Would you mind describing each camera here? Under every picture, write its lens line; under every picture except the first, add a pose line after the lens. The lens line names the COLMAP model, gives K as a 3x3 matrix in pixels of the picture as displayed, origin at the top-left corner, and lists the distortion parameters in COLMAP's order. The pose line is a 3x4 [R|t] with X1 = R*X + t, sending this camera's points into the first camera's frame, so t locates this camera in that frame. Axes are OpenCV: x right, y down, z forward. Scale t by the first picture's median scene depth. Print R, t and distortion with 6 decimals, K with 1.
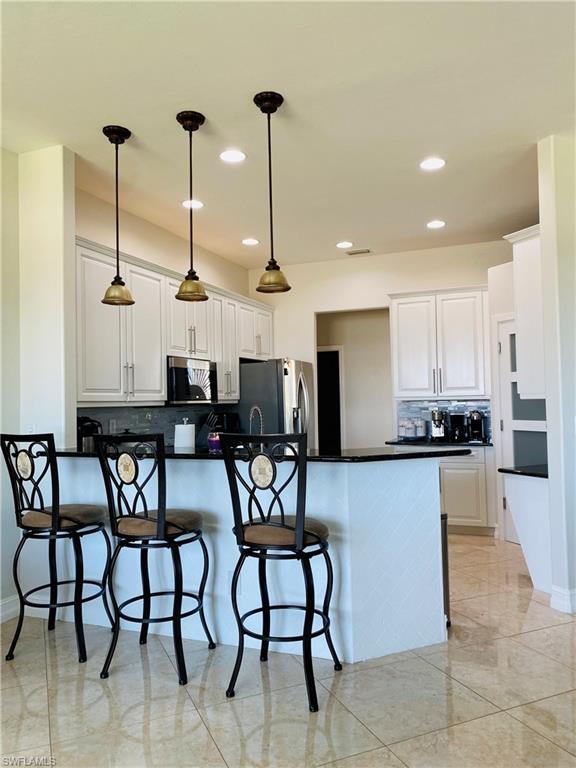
lens RADIAL K [[582.3, 0, 291.0], [0, 582.3, 382.9], [0, 0, 1]] dist [0.060183, -0.094228]
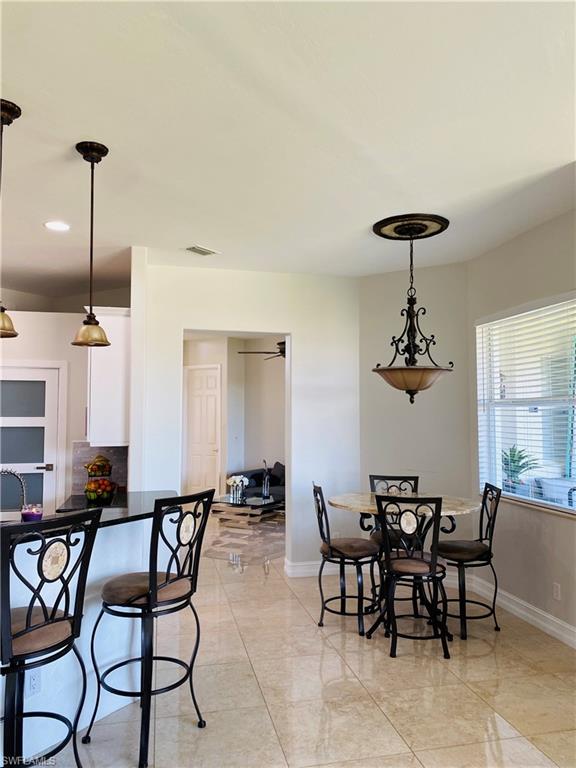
lens RADIAL K [[582.3, 0, 291.0], [0, 582.3, 382.9], [0, 0, 1]] dist [0.060183, -0.094228]
pose [[0.195478, 0.073363, 0.977960, -0.743743], [-0.033013, 0.997125, -0.068202, -0.035641], [-0.980152, -0.018953, 0.197338, 0.402069]]
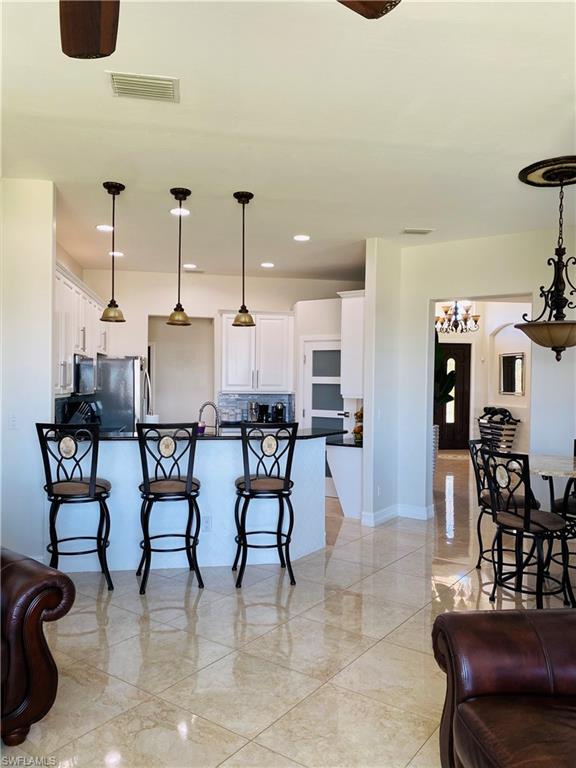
lens RADIAL K [[582.3, 0, 291.0], [0, 582.3, 382.9], [0, 0, 1]] dist [0.060183, -0.094228]
pose [[0.859805, 0.029433, 0.509773, -0.559664], [-0.045517, 0.998781, 0.019103, -0.038791], [-0.508589, -0.039628, 0.860097, -0.284079]]
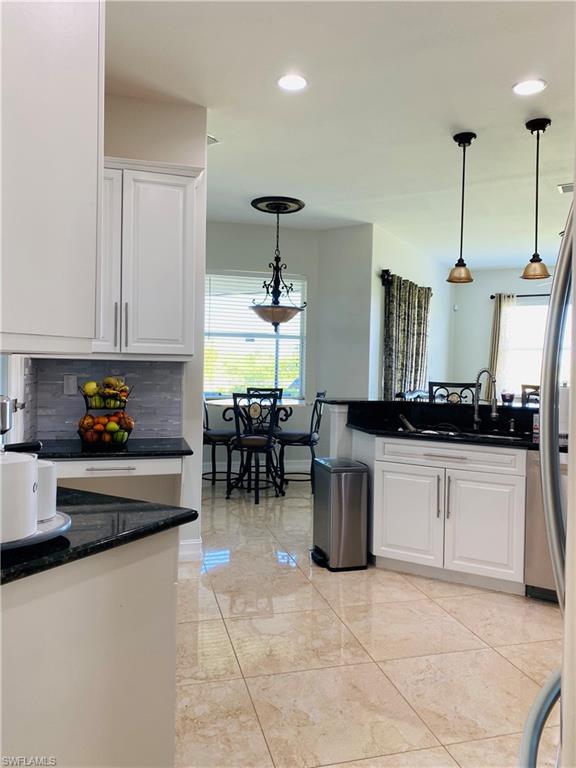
lens RADIAL K [[582.3, 0, 291.0], [0, 582.3, 382.9], [0, 0, 1]] dist [0.060183, -0.094228]
pose [[-0.988006, -0.005940, 0.154300, 0.119857], [-0.007240, 0.999943, -0.007863, 0.069785], [-0.154245, -0.008886, -0.987993, 1.969124]]
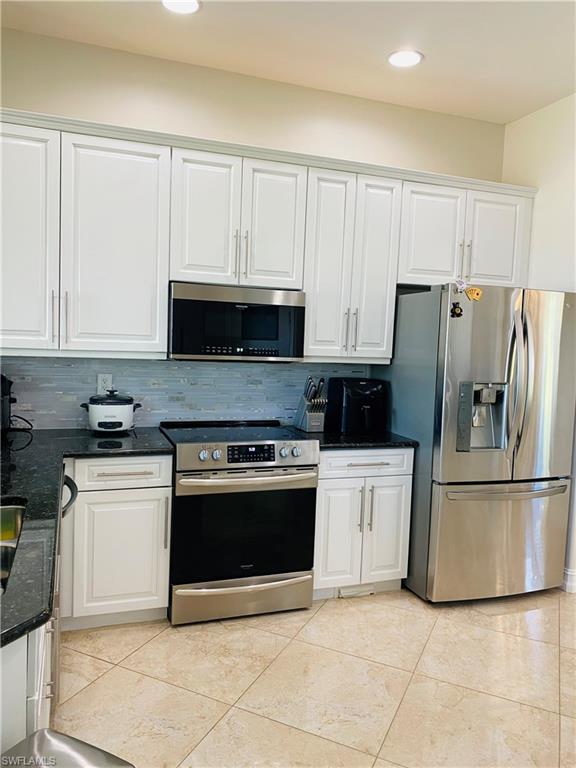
lens RADIAL K [[582.3, 0, 291.0], [0, 582.3, 382.9], [0, 0, 1]] dist [0.060183, -0.094228]
pose [[0.661500, 0.102680, -0.742882, 0.443417], [-0.026095, 0.993134, 0.114034, -0.015950], [0.749491, -0.056048, 0.659638, 0.880855]]
